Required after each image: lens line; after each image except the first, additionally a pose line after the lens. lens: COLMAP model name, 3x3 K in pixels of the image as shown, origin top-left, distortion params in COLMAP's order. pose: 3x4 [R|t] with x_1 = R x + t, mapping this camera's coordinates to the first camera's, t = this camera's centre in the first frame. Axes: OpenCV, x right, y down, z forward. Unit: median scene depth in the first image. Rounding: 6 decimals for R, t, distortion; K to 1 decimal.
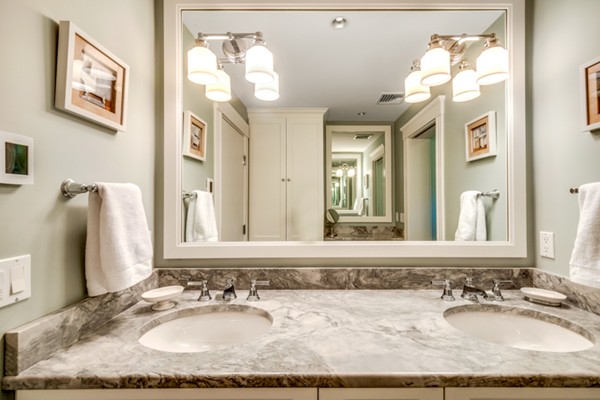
lens RADIAL K [[265.4, 0, 300.1], [0, 265.4, 198.2], [0, 0, 1]] dist [0.008748, -0.000379]
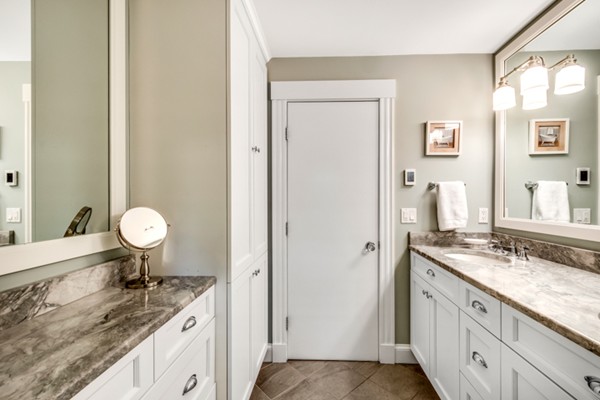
lens RADIAL K [[265.4, 0, 301.2], [0, 265.4, 198.8], [0, 0, 1]] dist [0.008748, -0.000379]
pose [[-0.076606, 0.003938, -0.997054, 1.463077], [0.012644, 0.999916, 0.002978, 0.057418], [0.996981, -0.012378, -0.076649, -0.029553]]
